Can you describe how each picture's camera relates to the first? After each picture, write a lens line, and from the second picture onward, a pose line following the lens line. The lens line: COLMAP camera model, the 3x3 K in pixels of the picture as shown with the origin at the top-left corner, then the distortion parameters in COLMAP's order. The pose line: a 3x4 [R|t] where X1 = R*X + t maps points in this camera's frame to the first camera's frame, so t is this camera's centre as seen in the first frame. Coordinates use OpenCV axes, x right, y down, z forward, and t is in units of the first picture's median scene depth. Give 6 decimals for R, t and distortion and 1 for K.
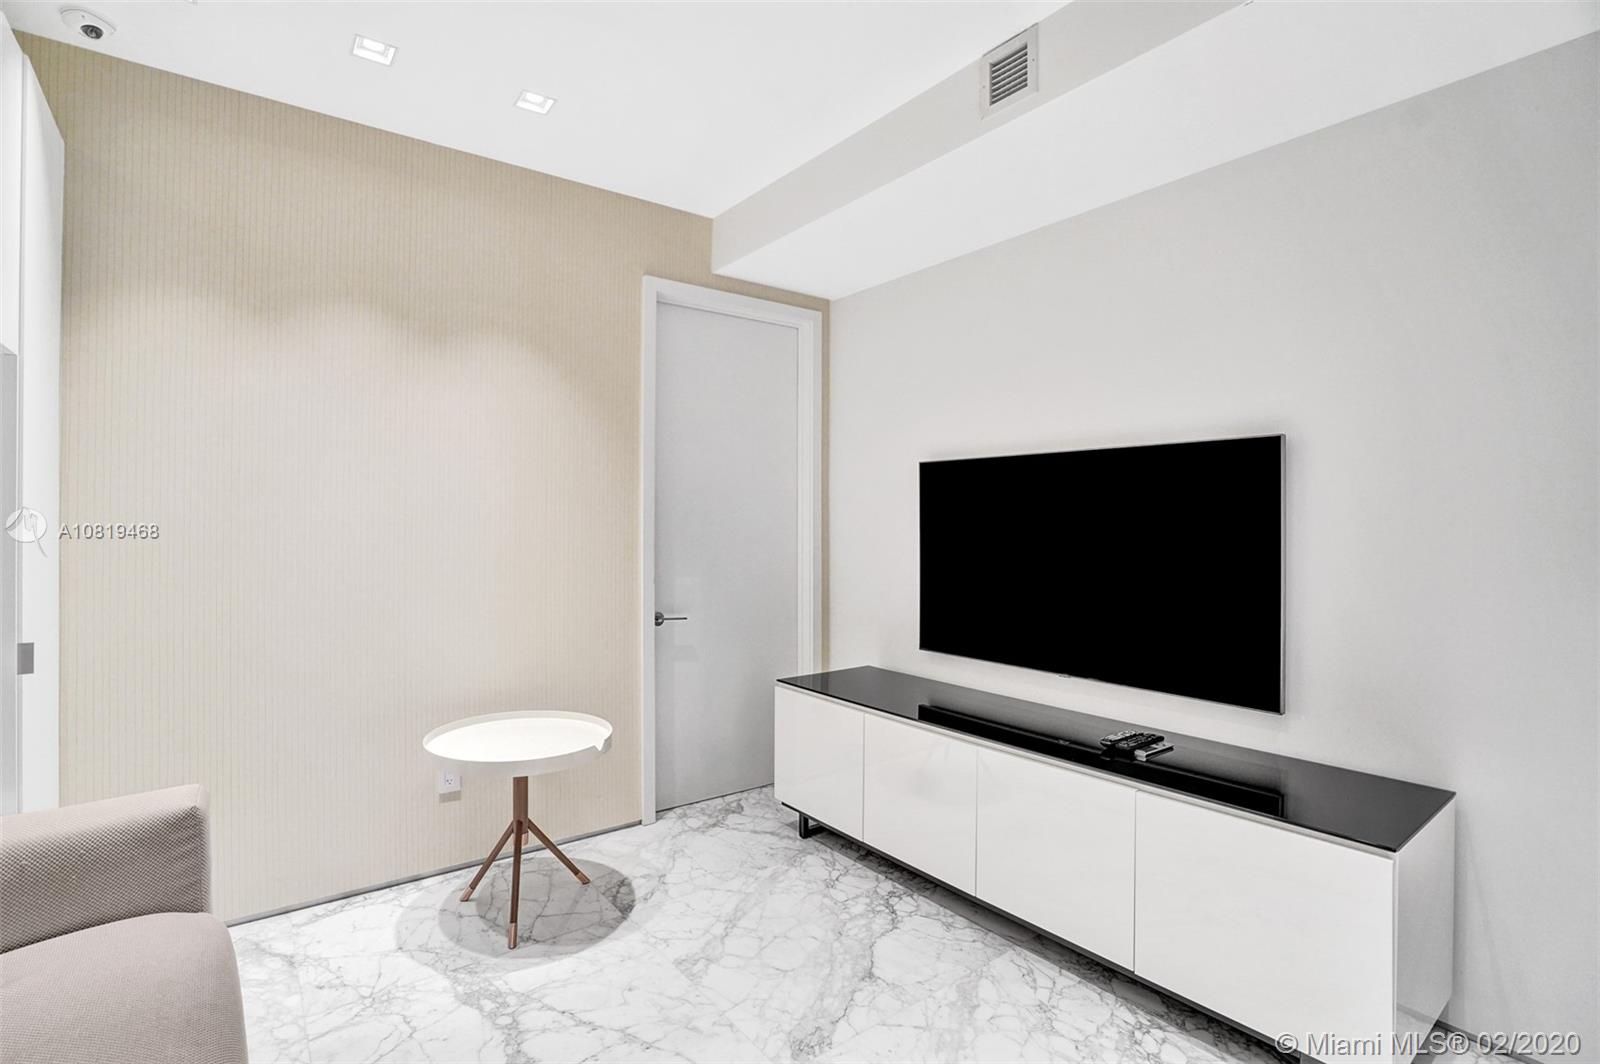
lens RADIAL K [[751.4, 0, 798.2], [0, 751.4, 521.3], [0, 0, 1]] dist [-0.036837, 0.000966]
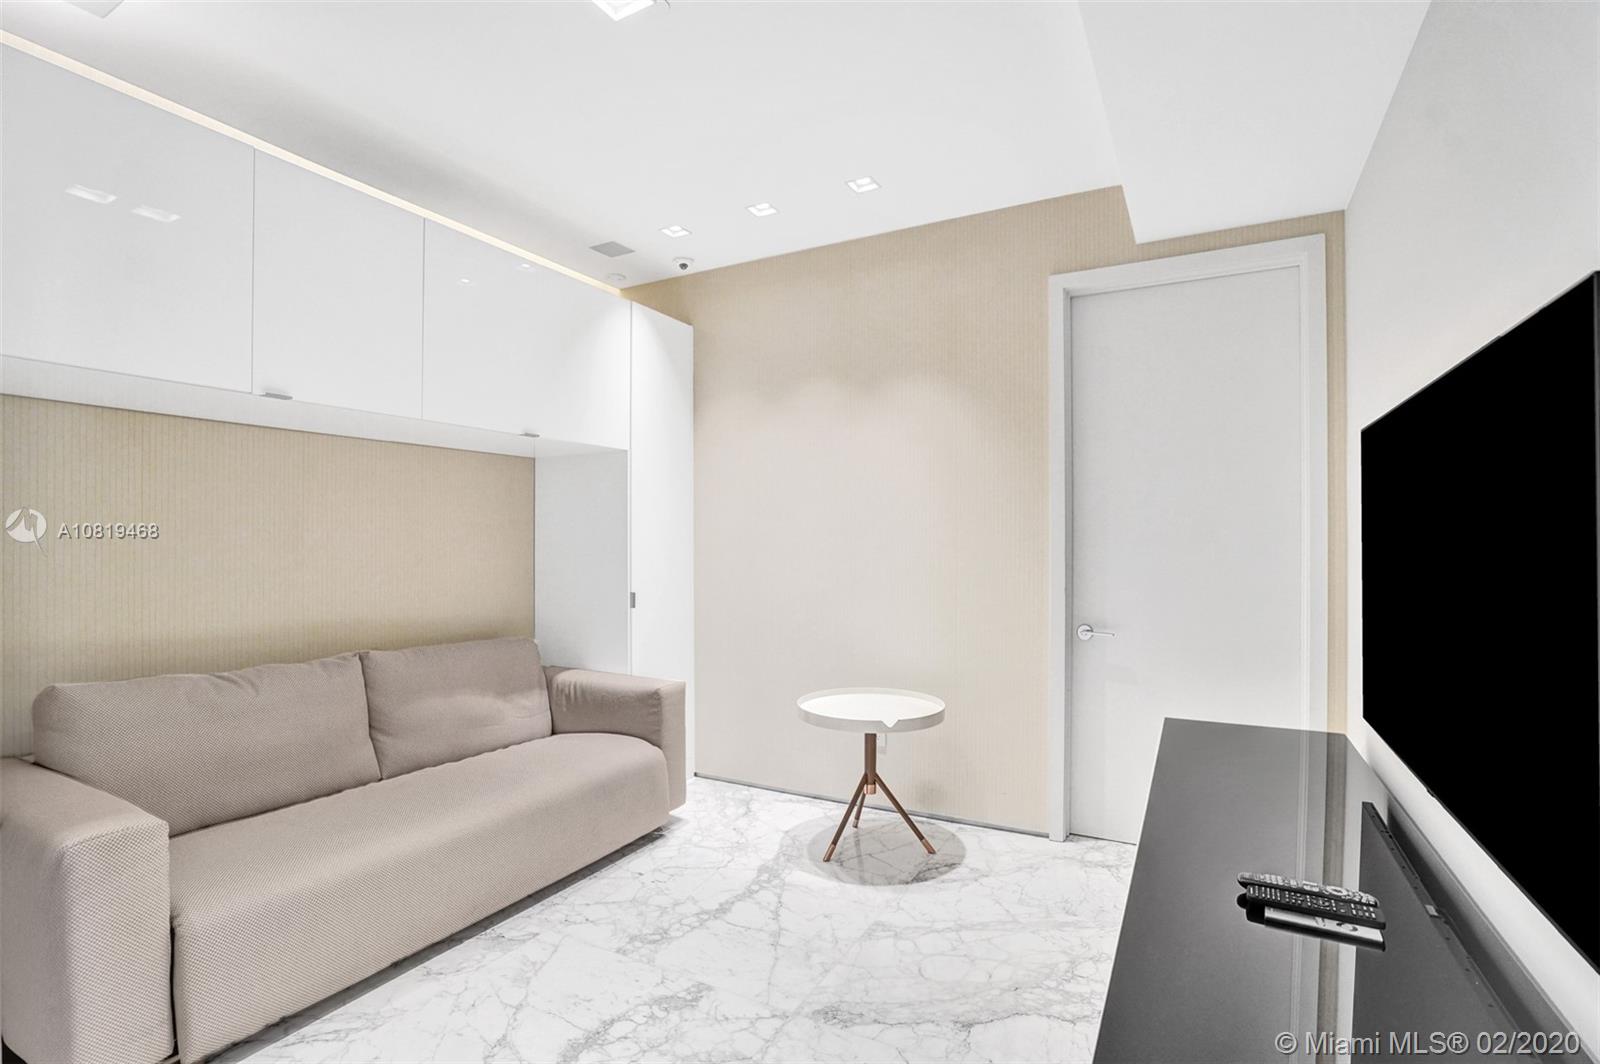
lens RADIAL K [[762.3, 0, 799.1], [0, 762.3, 550.7], [0, 0, 1]] dist [-0.064759, 0.000367]
pose [[0.398028, 0.001748, -0.917371, 0.734723], [0.003677, 0.999987, 0.003501, 0.031693], [0.917366, -0.004767, 0.398017, 0.405459]]
